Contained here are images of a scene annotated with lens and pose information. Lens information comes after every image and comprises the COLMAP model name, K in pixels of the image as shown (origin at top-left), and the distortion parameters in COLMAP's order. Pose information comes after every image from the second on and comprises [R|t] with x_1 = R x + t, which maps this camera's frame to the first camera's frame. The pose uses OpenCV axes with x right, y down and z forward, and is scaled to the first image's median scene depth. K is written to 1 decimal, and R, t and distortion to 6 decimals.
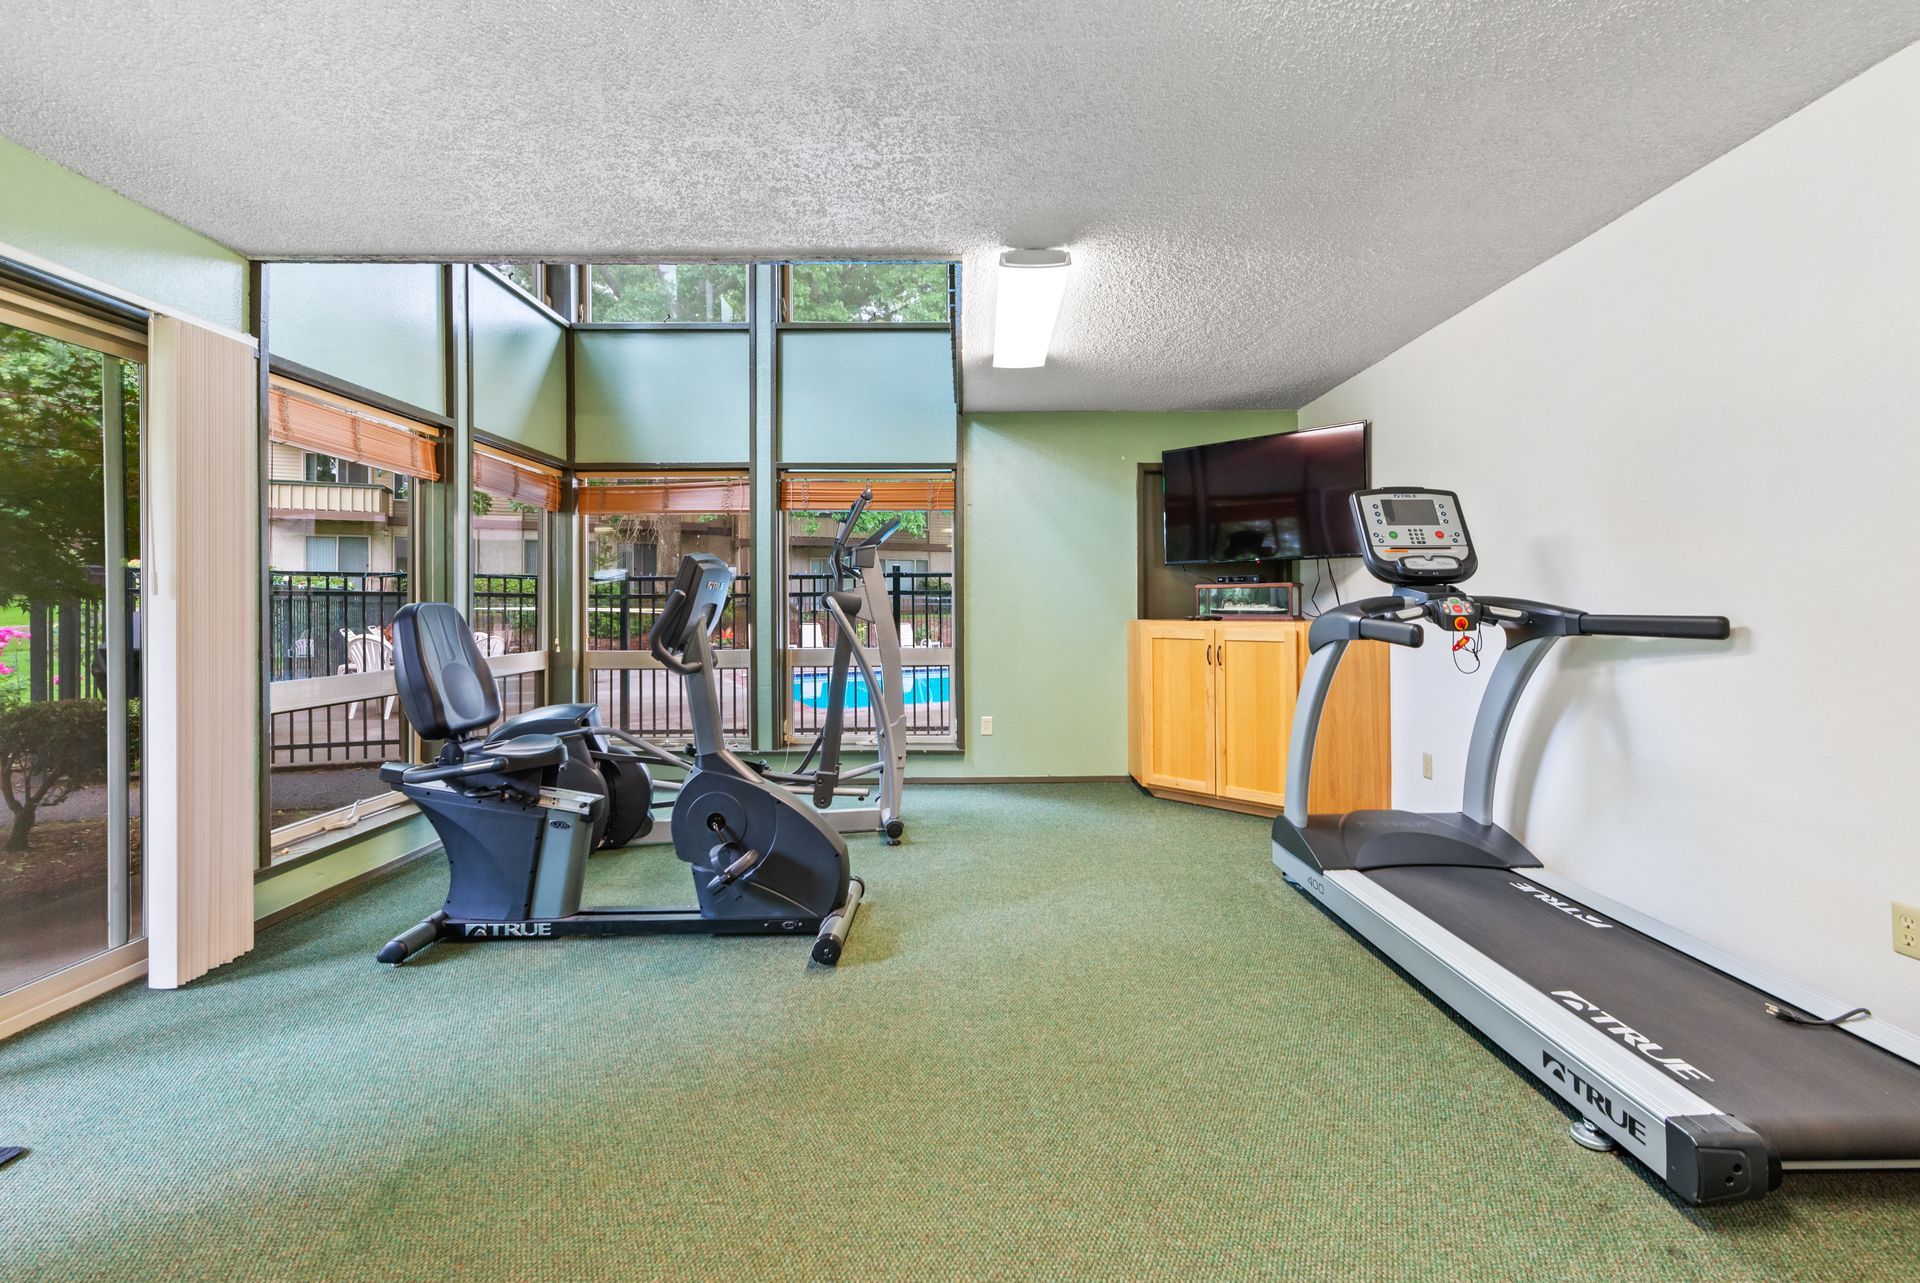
lens RADIAL K [[834.9, 0, 966.4], [0, 834.9, 600.3], [0, 0, 1]] dist [0.001388, 0.000459]
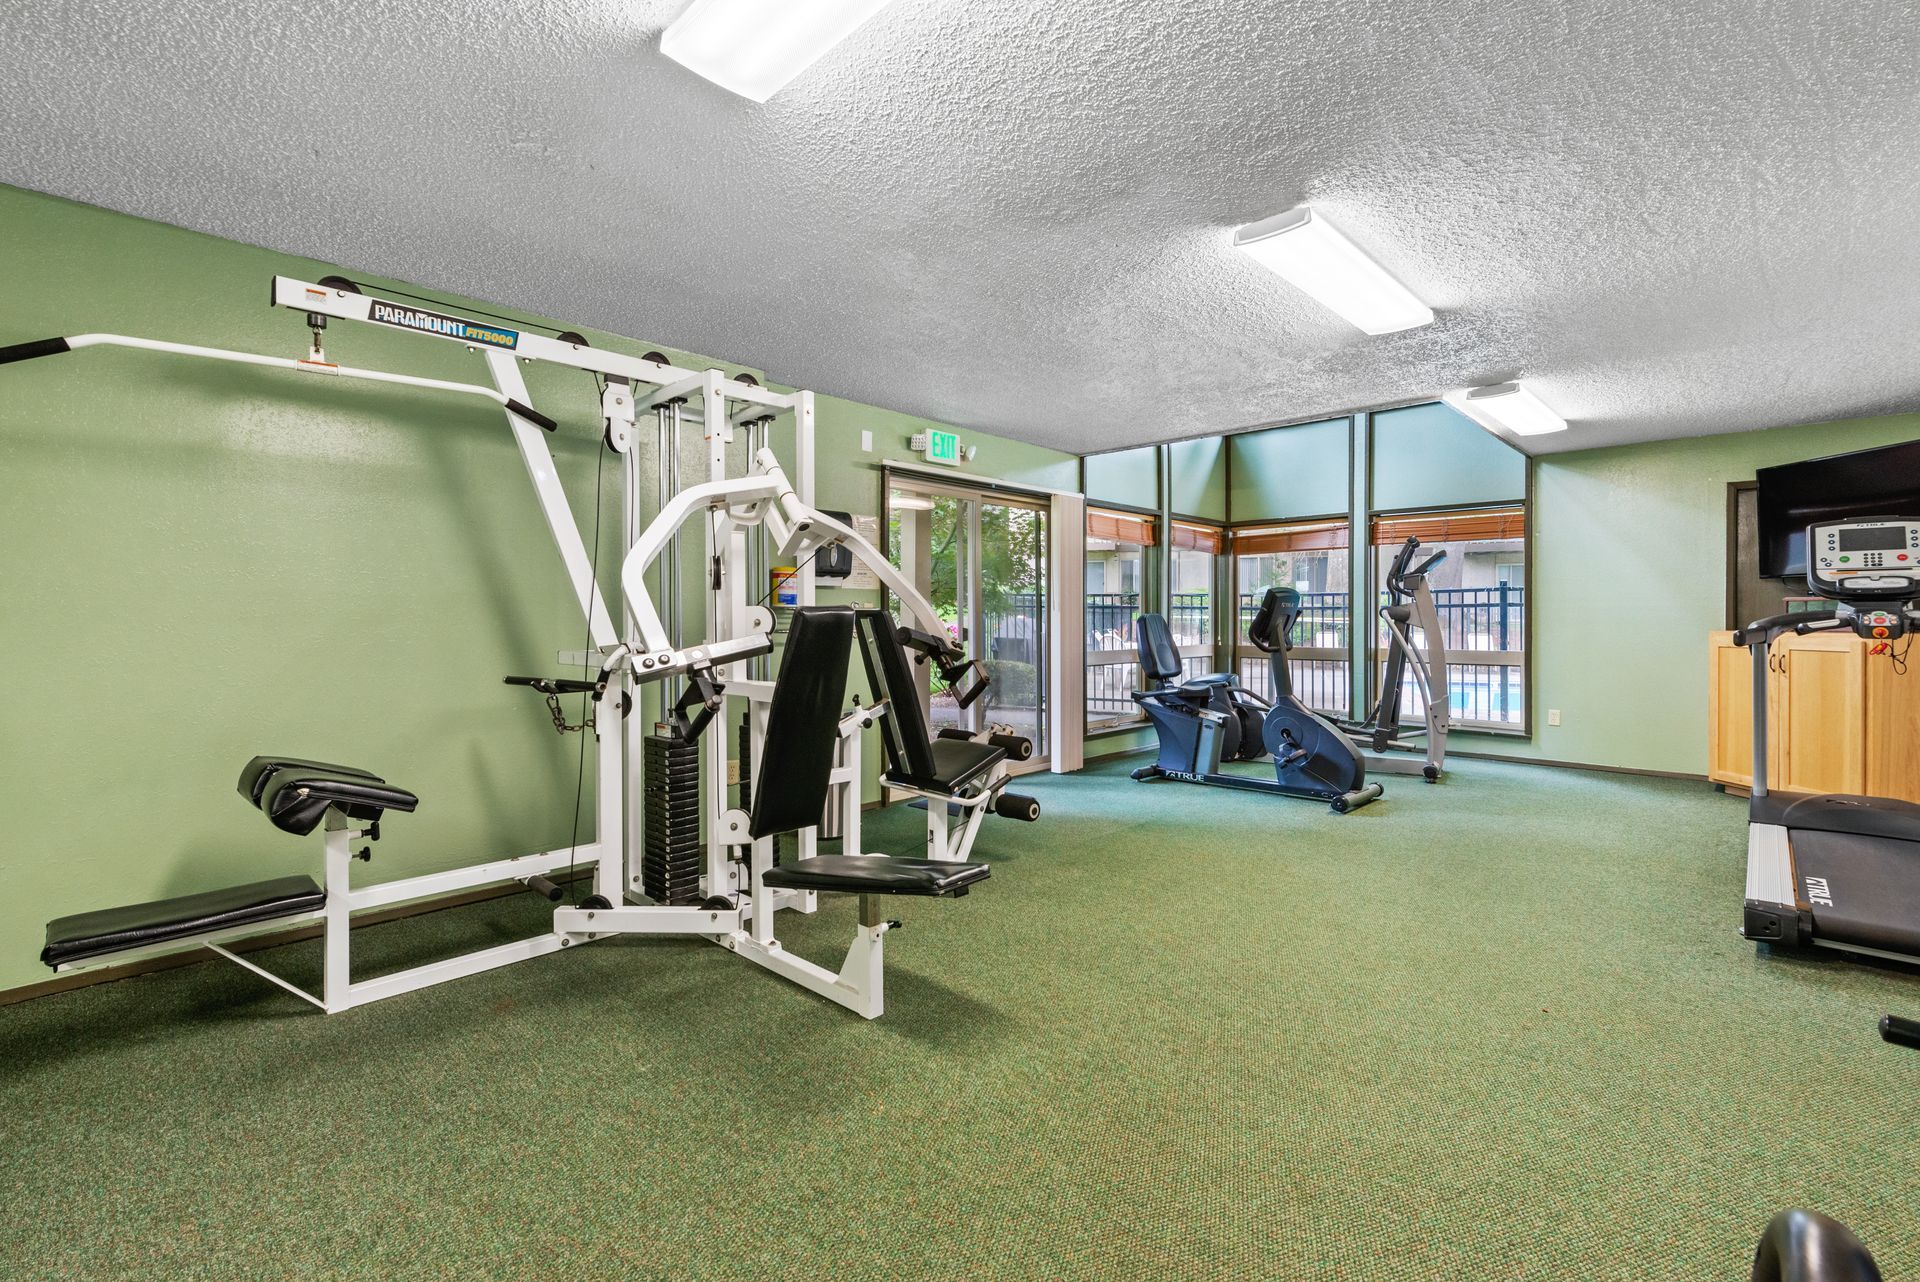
lens RADIAL K [[834.9, 0, 959.9], [0, 834.9, 622.1], [0, 0, 1]] dist [0.001388, 0.000459]
pose [[0.706189, 0.009207, -0.707963, 0.460534], [0.001037, 0.999901, 0.014039, -0.005814], [0.708023, -0.010648, 0.706109, -0.752519]]
